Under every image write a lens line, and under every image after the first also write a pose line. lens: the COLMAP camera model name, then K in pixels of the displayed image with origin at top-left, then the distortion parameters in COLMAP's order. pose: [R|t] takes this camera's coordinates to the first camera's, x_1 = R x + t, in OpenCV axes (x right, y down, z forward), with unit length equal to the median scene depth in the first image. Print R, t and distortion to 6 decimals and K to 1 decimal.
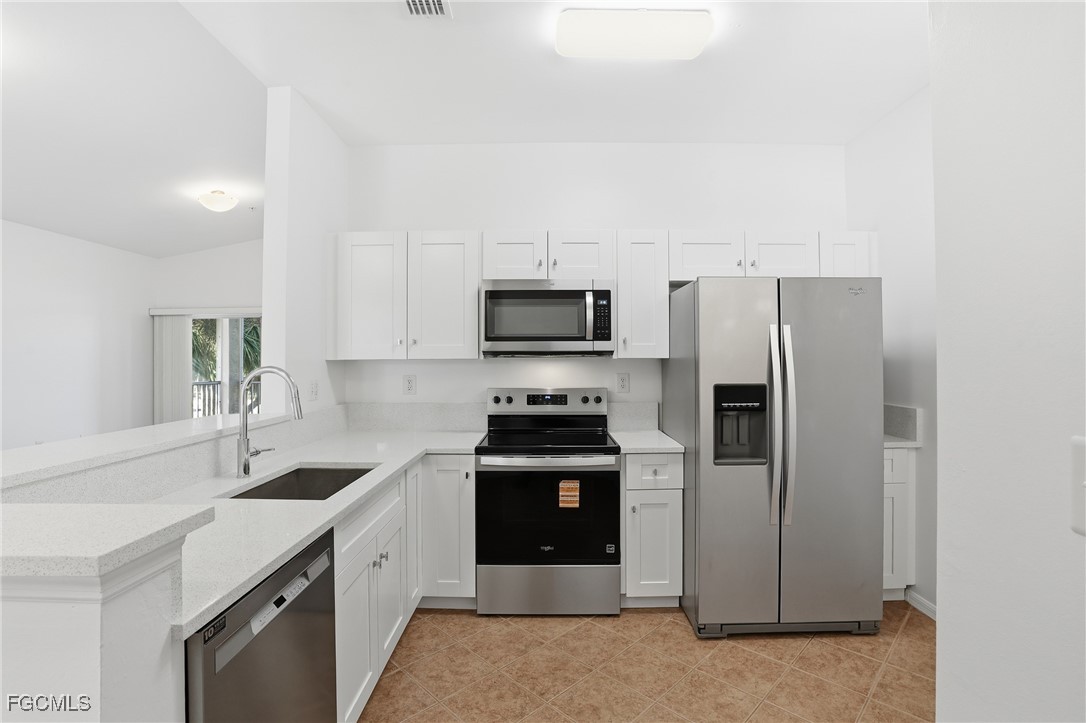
lens RADIAL K [[505.1, 0, 539.3], [0, 505.1, 357.6], [0, 0, 1]] dist [-0.053464, 0.009296]
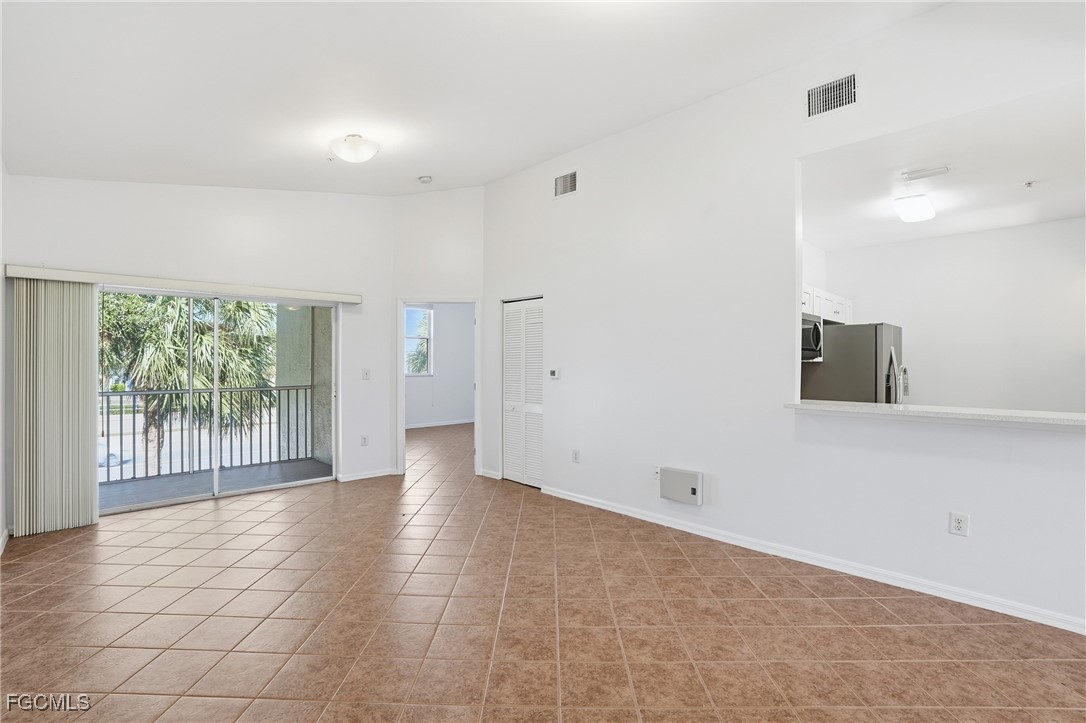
lens RADIAL K [[505.1, 0, 539.3], [0, 505.1, 357.6], [0, 0, 1]] dist [-0.053464, 0.009296]
pose [[0.711249, 0.004041, 0.702929, -1.909761], [-0.009356, 0.999949, 0.003718, -0.011047], [-0.702878, -0.009221, 0.711251, 0.500490]]
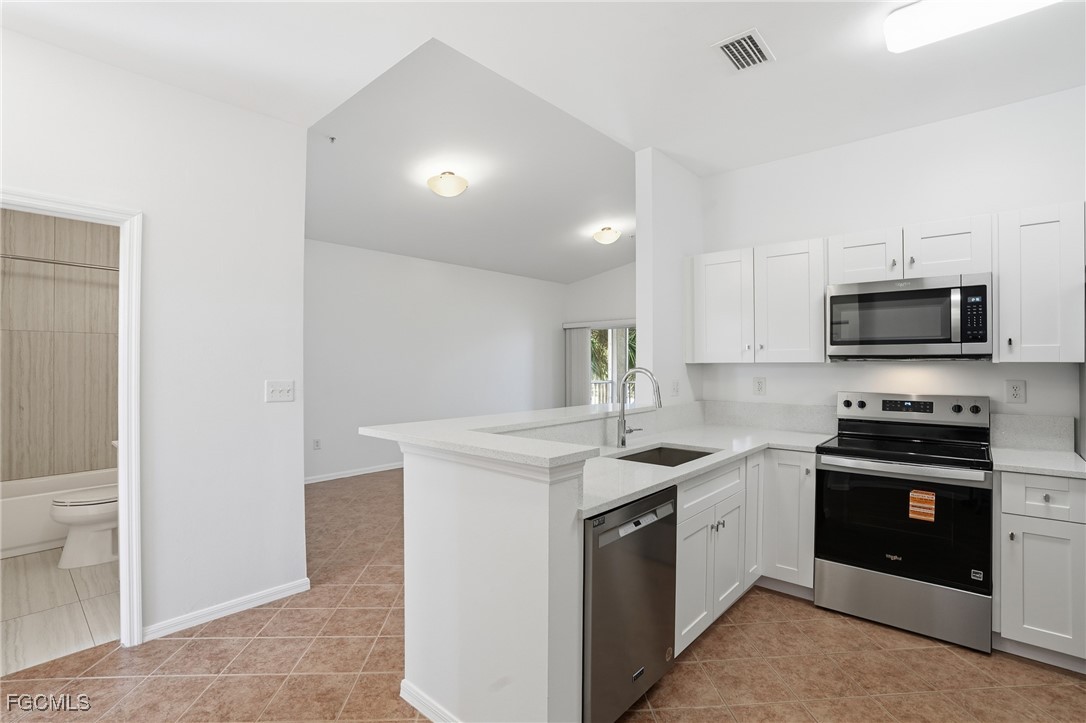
lens RADIAL K [[505.1, 0, 539.3], [0, 505.1, 357.6], [0, 0, 1]] dist [-0.053464, 0.009296]
pose [[0.754672, -0.002610, -0.656097, 0.118612], [-0.001784, 0.999980, -0.006031, -0.000457], [0.656100, 0.005722, 0.754652, -0.166440]]
